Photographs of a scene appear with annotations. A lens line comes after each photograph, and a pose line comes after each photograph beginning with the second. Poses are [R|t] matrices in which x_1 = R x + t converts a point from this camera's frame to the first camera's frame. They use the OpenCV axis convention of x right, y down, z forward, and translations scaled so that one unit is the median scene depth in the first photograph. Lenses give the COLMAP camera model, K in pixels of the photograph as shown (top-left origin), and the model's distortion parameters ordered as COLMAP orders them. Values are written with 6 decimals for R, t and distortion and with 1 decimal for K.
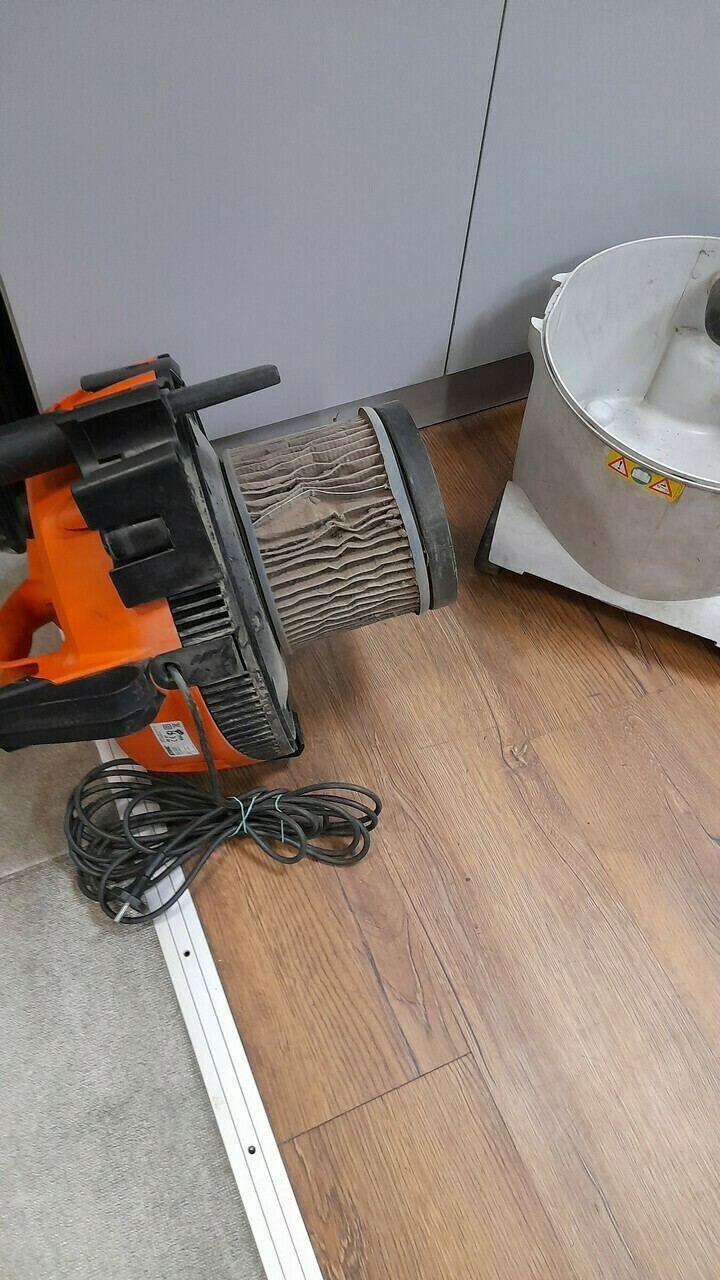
lens RADIAL K [[916.7, 0, 360.0], [0, 916.7, 640.0], [0, 0, 1]] dist [0.005566, 0.000306]
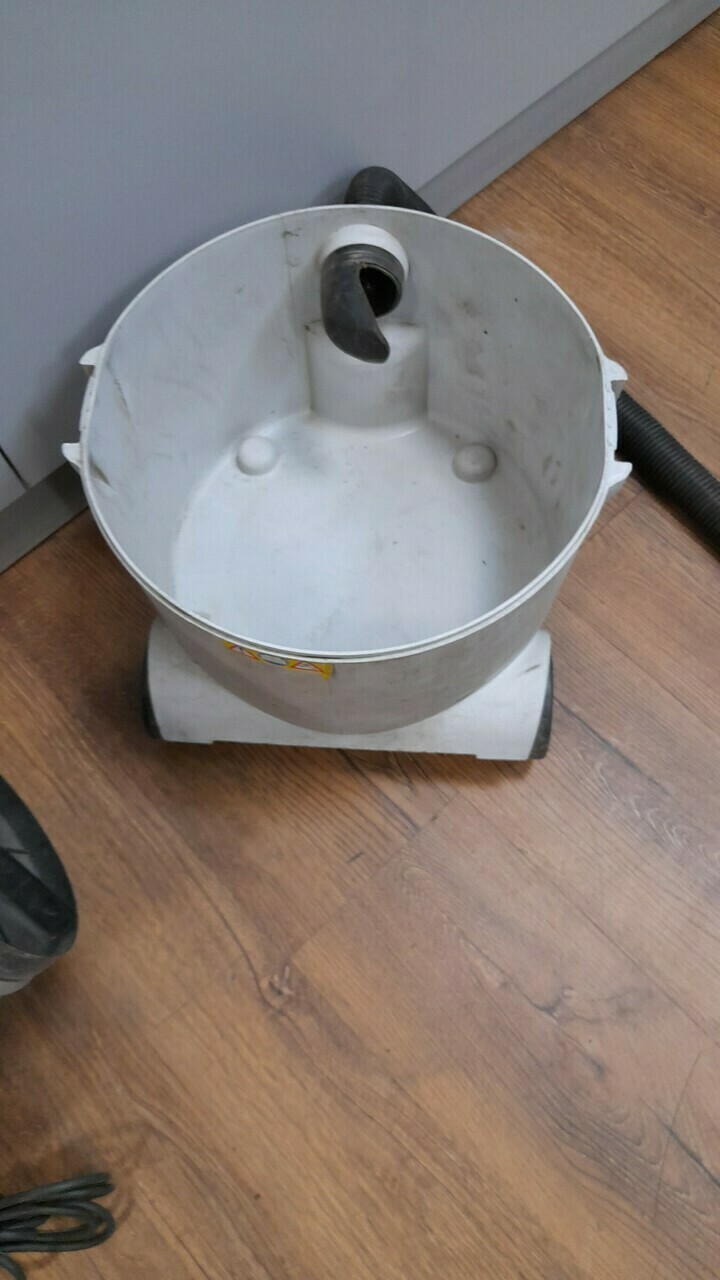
lens RADIAL K [[916.7, 0, 360.0], [0, 916.7, 640.0], [0, 0, 1]] dist [0.005566, 0.000306]
pose [[0.936635, -0.345778, 0.056143, 0.294768], [0.330314, 0.925132, 0.187145, -0.265334], [-0.116650, -0.156741, 0.980727, 0.289724]]
